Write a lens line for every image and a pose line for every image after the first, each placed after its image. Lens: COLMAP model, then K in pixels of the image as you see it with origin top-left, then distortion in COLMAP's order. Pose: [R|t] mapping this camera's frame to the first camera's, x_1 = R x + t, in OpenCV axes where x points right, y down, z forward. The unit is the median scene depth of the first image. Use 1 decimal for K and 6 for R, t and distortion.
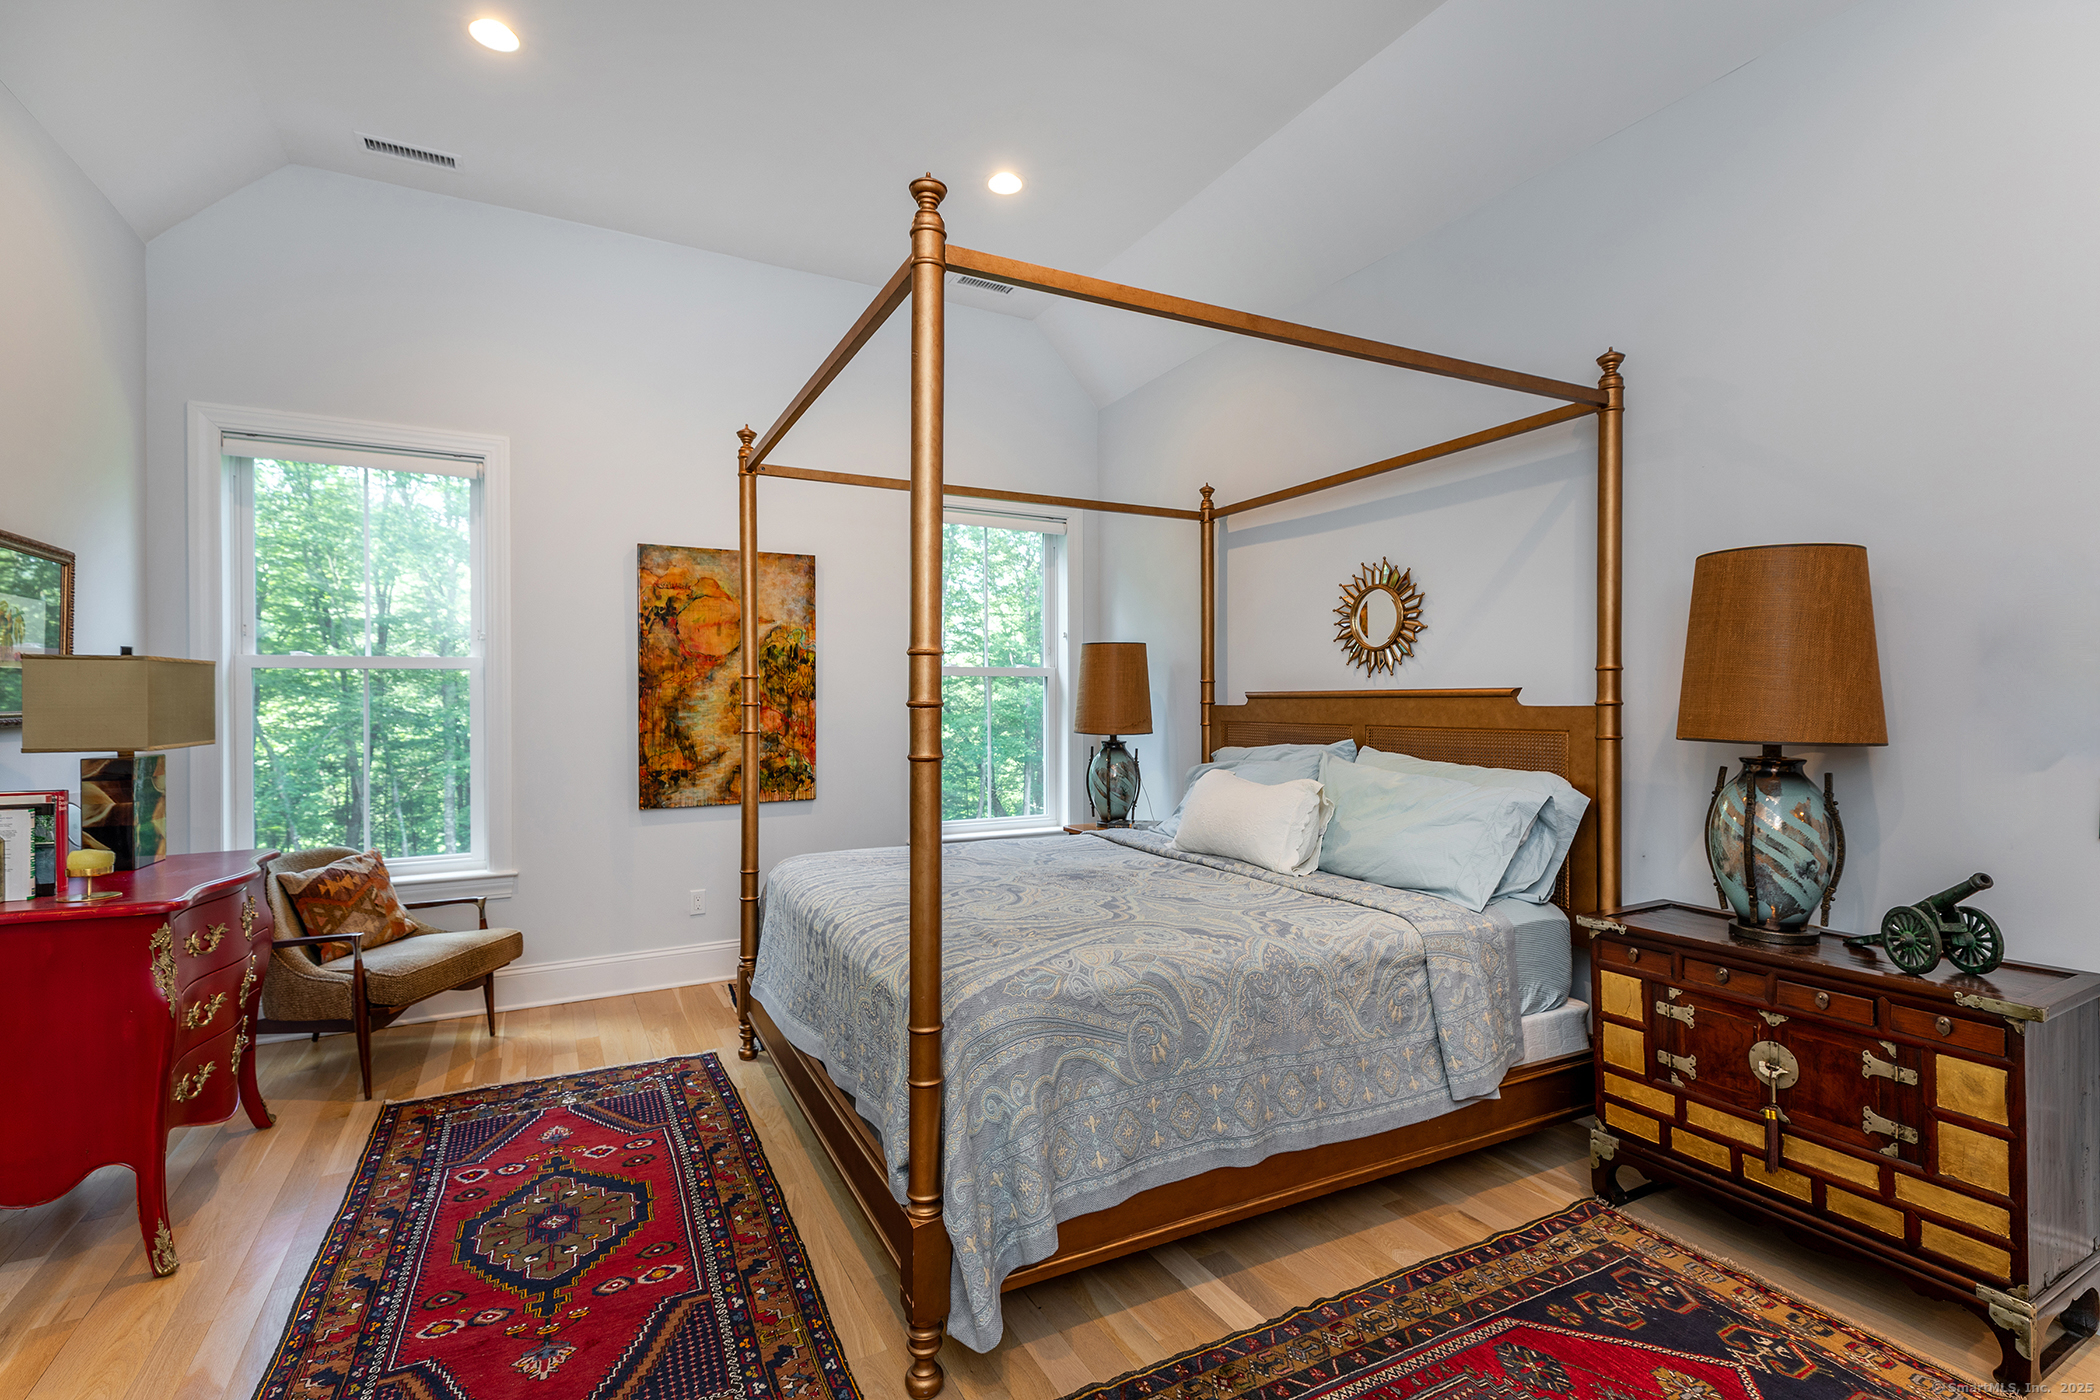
lens RADIAL K [[965.5, 0, 1067.7], [0, 965.5, 697.0], [0, 0, 1]] dist [0.031553, -0.013003]
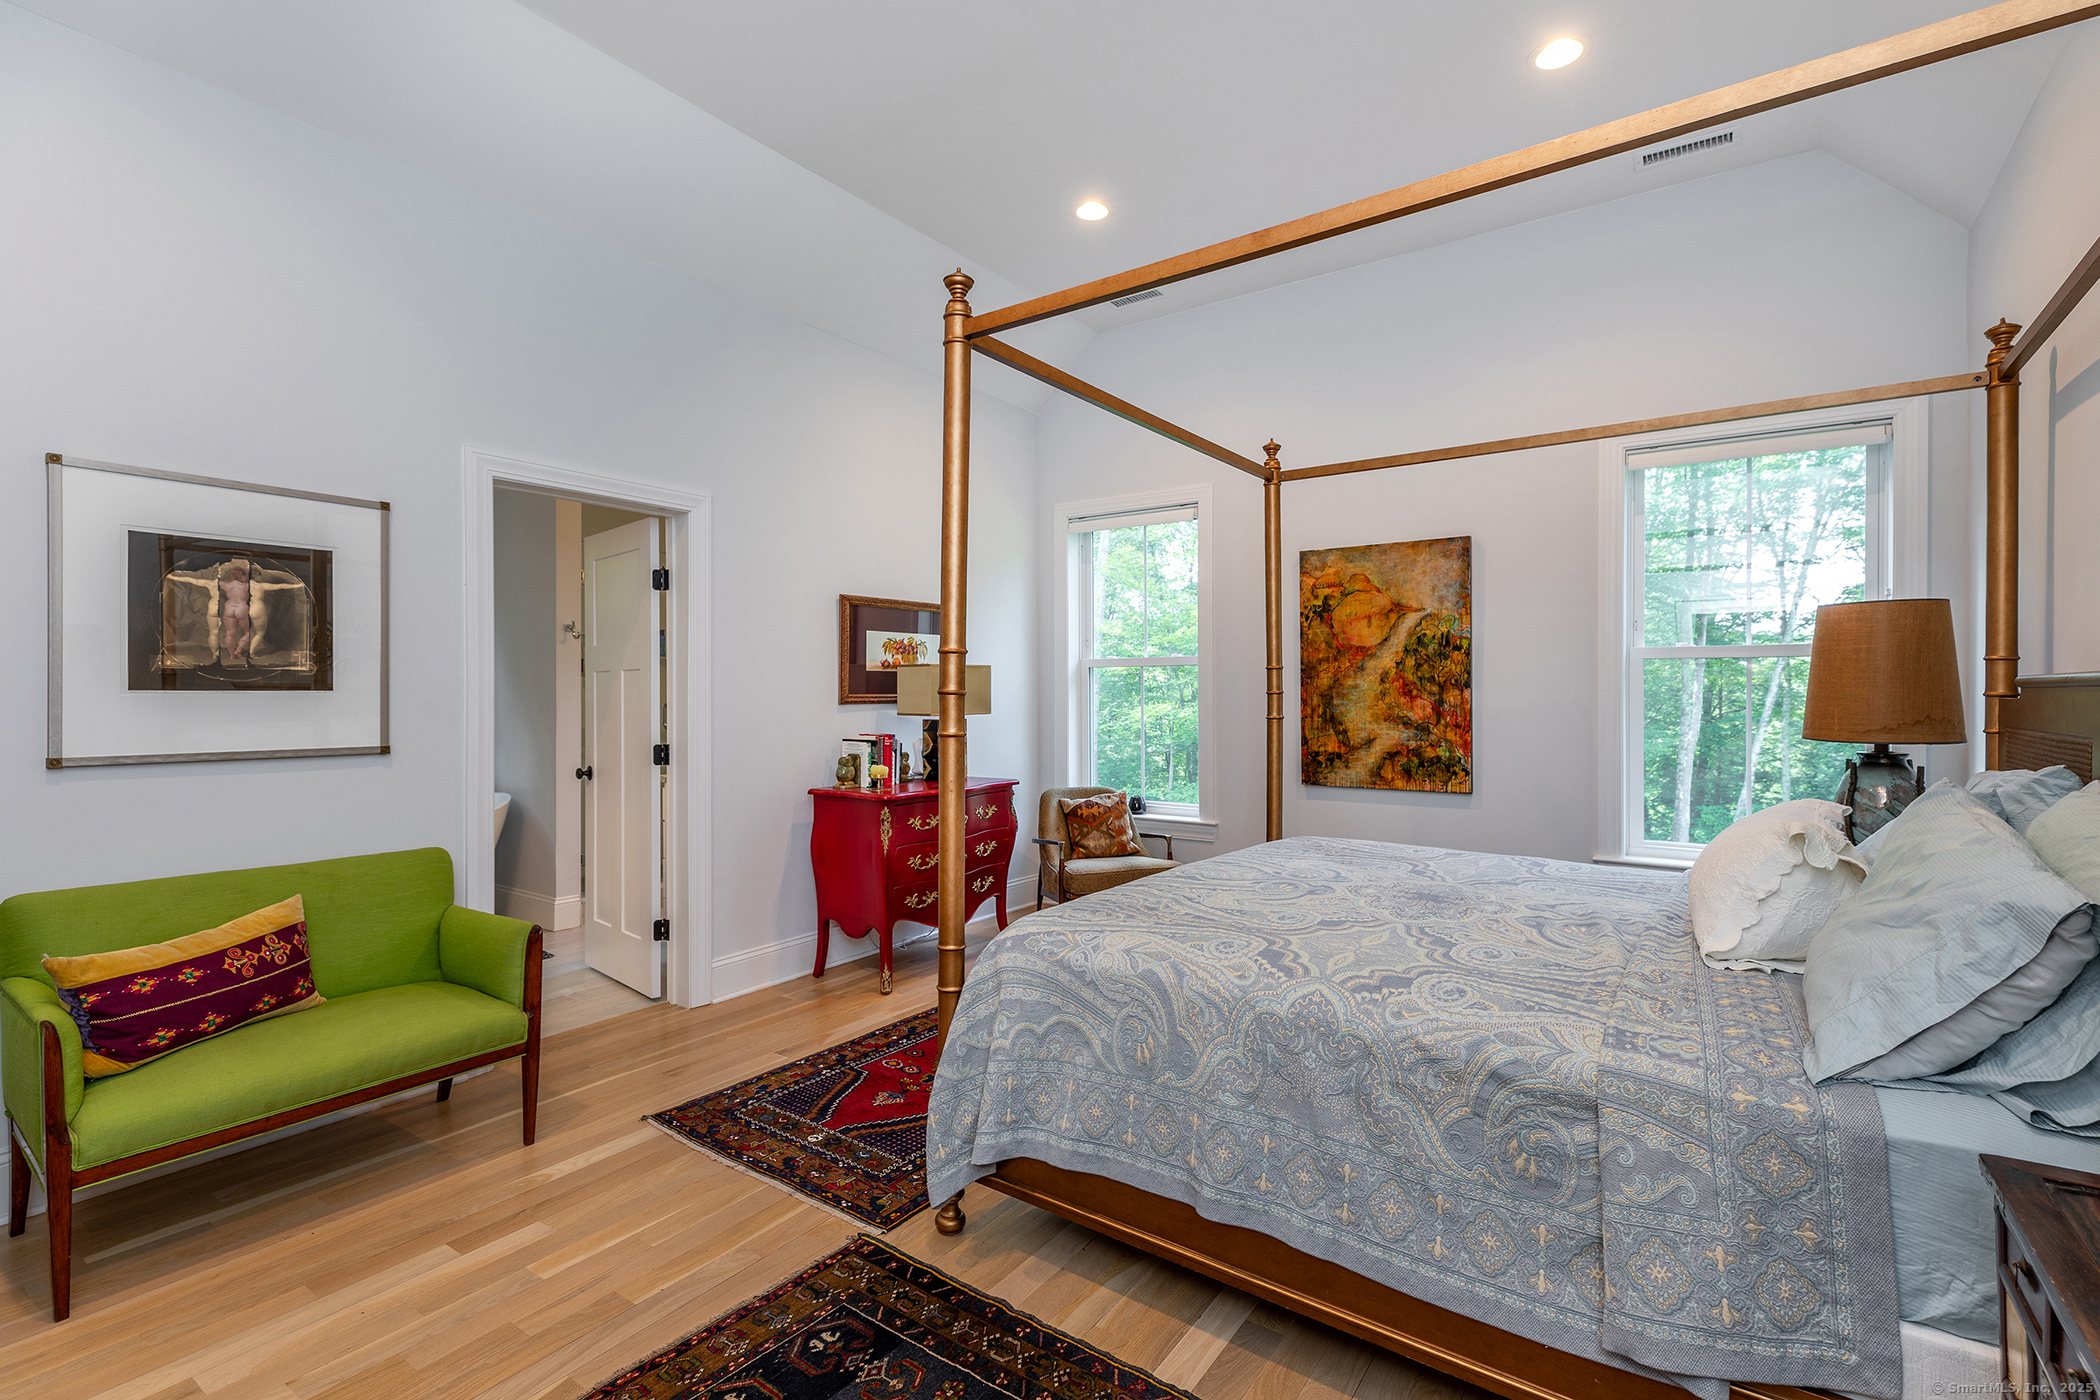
lens RADIAL K [[965.5, 0, 1067.7], [0, 965.5, 697.0], [0, 0, 1]] dist [0.031553, -0.013003]
pose [[0.452434, 0.009627, -0.891746, 0.441057], [0.000966, 0.999936, 0.011285, -0.000034], [0.891797, -0.005967, 0.452396, 0.237455]]
